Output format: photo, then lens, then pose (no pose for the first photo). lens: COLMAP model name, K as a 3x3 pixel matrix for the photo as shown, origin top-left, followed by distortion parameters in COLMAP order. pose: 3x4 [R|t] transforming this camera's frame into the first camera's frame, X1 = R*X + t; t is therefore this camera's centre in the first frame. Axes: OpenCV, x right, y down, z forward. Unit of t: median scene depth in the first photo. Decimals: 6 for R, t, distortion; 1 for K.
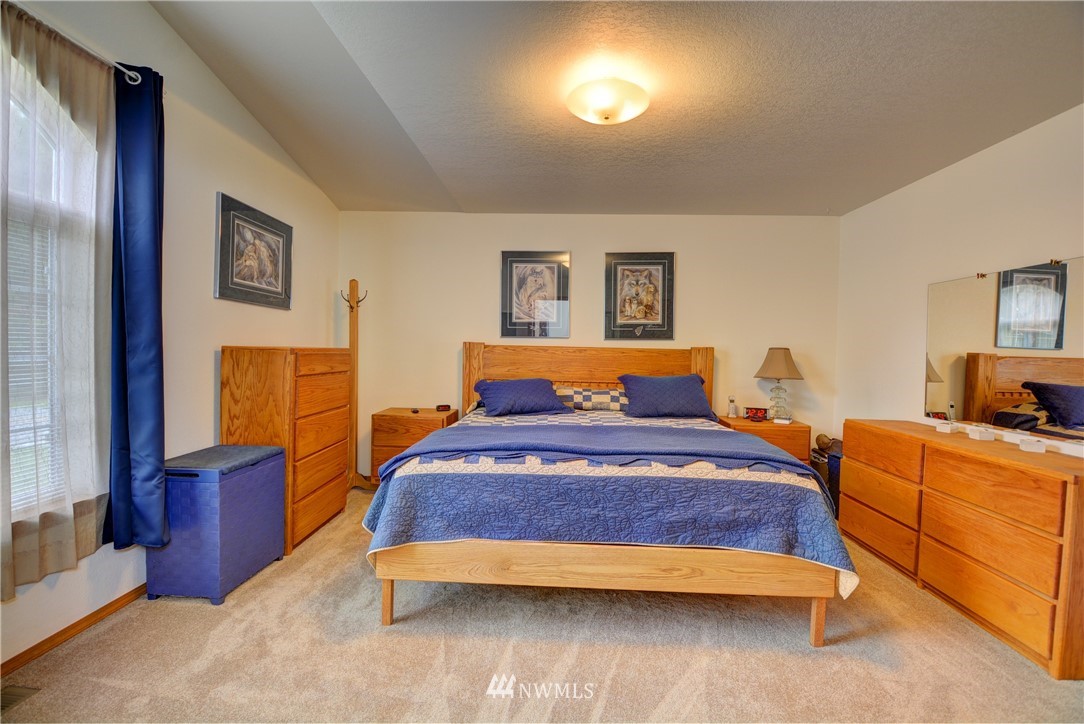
lens RADIAL K [[474.7, 0, 542.9], [0, 474.7, 361.0], [0, 0, 1]] dist [-0.013346, -0.009231]
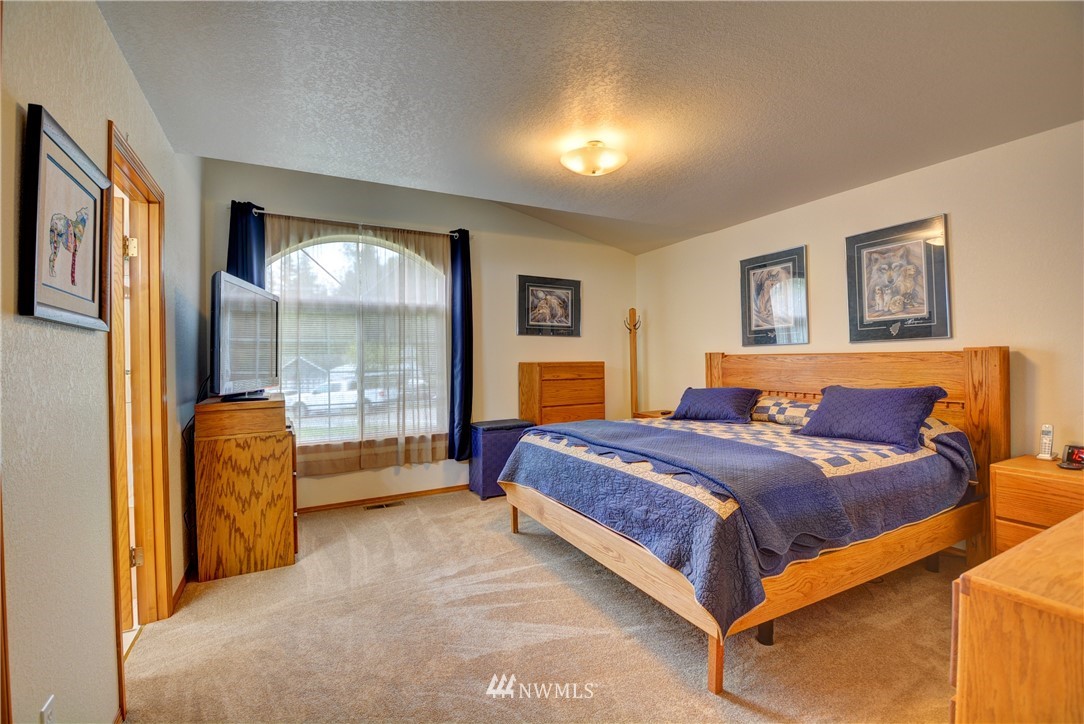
lens RADIAL K [[474.7, 0, 536.2], [0, 474.7, 362.1], [0, 0, 1]] dist [-0.013346, -0.009231]
pose [[0.490331, -0.024534, -0.871191, 0.726838], [0.002320, 0.999637, -0.026846, 0.010773], [0.871533, 0.011142, 0.490210, 0.168725]]
